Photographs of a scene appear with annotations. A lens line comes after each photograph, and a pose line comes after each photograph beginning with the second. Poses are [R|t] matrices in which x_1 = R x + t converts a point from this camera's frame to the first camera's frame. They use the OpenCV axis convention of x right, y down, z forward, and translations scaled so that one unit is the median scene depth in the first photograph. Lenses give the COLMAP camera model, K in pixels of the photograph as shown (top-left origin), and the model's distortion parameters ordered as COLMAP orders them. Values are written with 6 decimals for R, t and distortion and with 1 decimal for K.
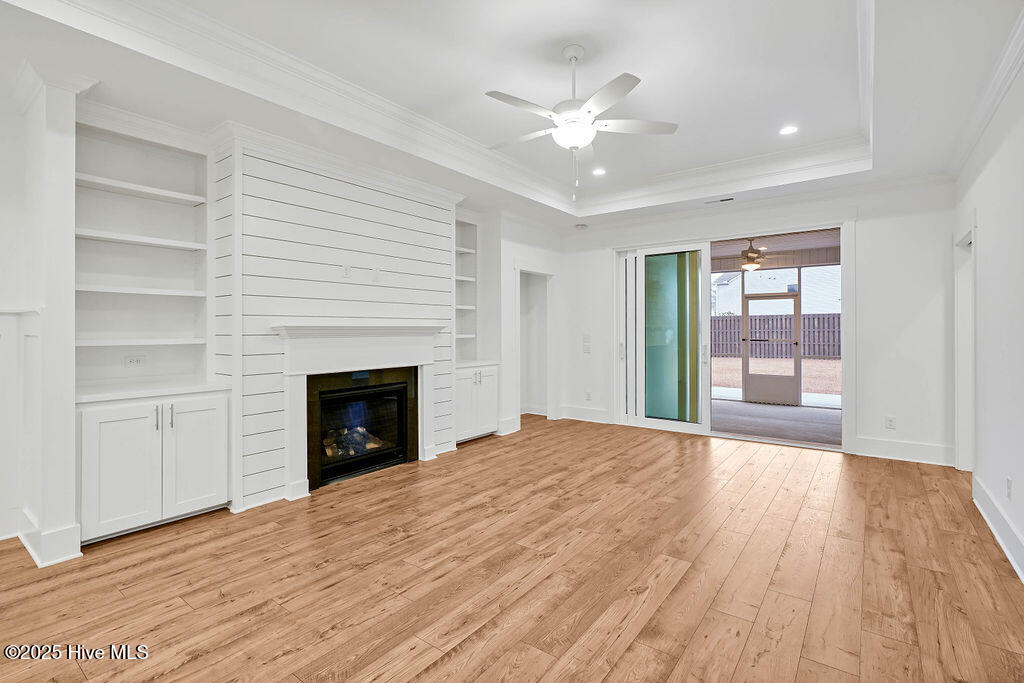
lens RADIAL K [[476.9, 0, 527.5], [0, 476.9, 325.9], [0, 0, 1]] dist [-0.000364, 0.000023]
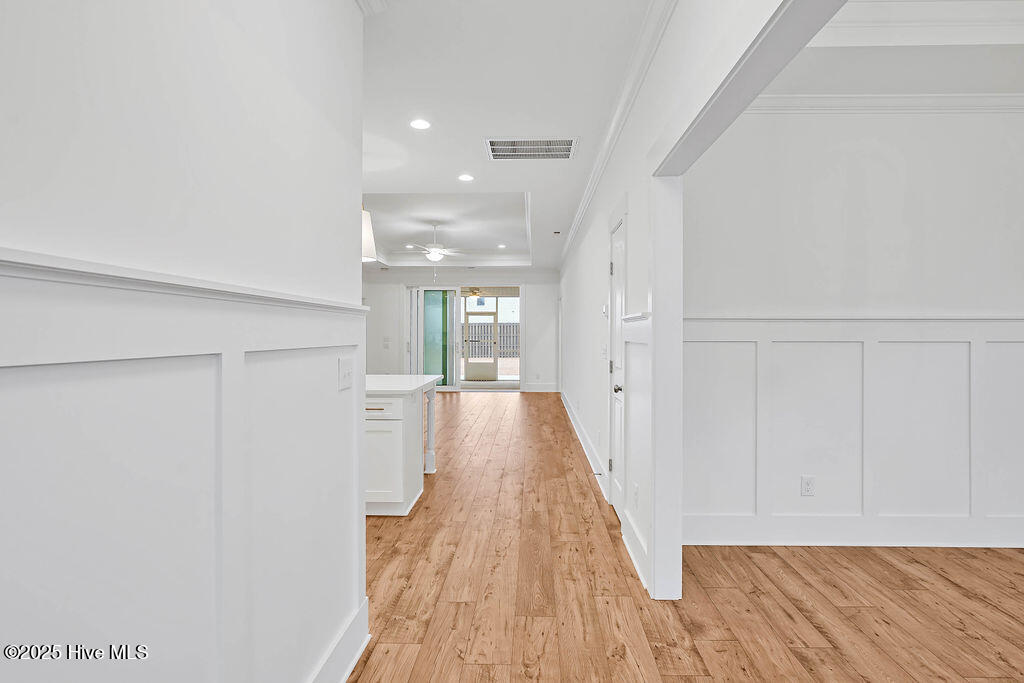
lens RADIAL K [[476.9, 0, 527.5], [0, 476.9, 325.9], [0, 0, 1]] dist [-0.000364, 0.000023]
pose [[0.825878, 0.015129, 0.563646, -0.422440], [-0.009939, 0.999875, -0.012275, -0.002715], [-0.563761, 0.004536, 0.825925, -0.640537]]
